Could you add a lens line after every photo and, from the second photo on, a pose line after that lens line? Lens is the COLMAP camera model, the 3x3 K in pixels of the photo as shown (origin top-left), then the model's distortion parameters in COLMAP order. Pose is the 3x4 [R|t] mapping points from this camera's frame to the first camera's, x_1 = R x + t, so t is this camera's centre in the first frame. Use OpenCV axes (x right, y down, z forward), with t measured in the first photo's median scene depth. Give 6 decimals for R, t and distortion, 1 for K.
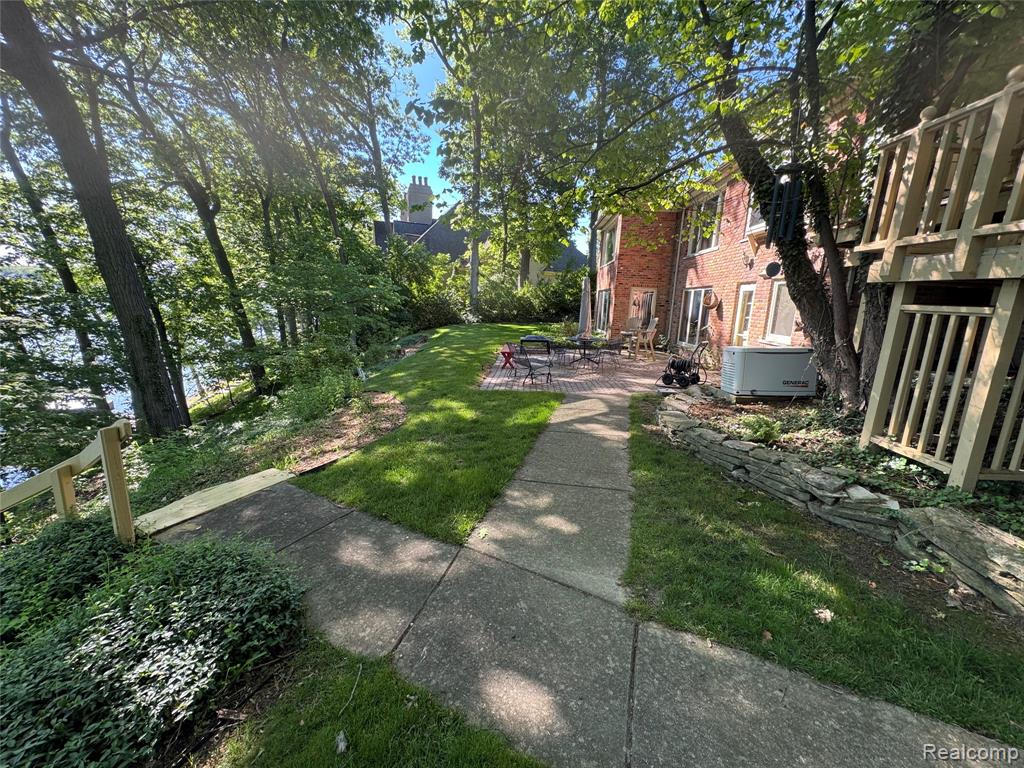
lens RADIAL K [[408.8, 0, 510.2], [0, 408.8, 381.7], [0, 0, 1]] dist [-0.000405, 0.000142]
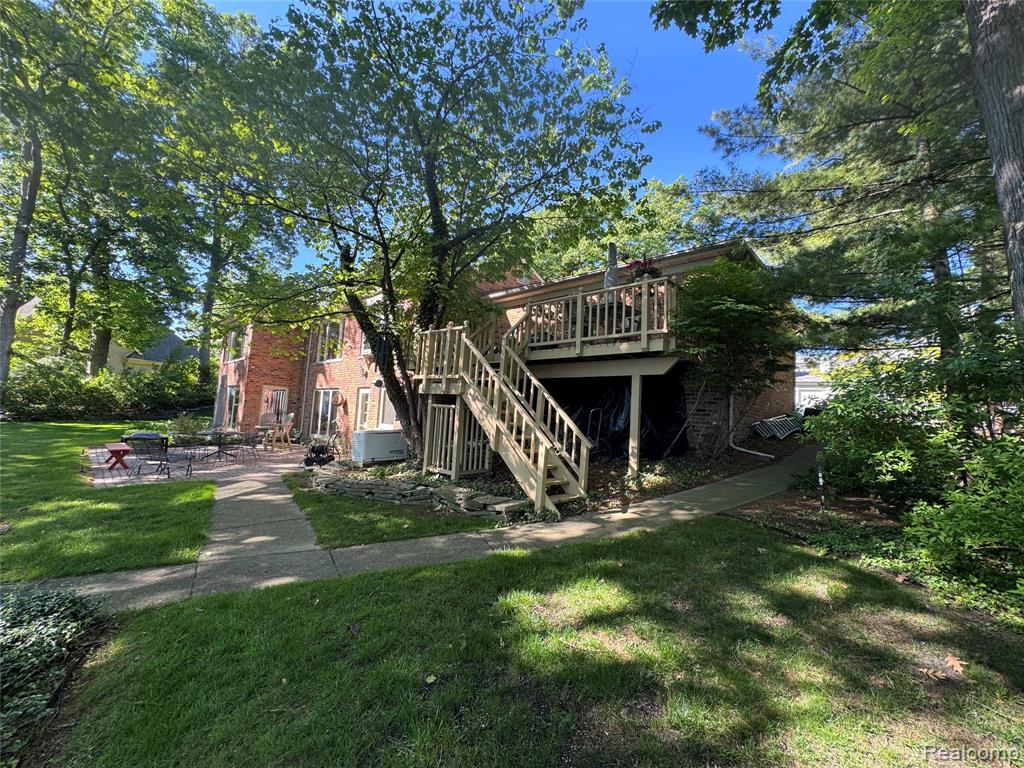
lens RADIAL K [[408.8, 0, 510.2], [0, 408.8, 381.7], [0, 0, 1]] dist [-0.000405, 0.000142]
pose [[0.649050, 0.062533, 0.758171, -0.156160], [0.119230, 0.975938, -0.182563, 0.051742], [-0.751344, 0.208889, 0.625977, -0.252505]]
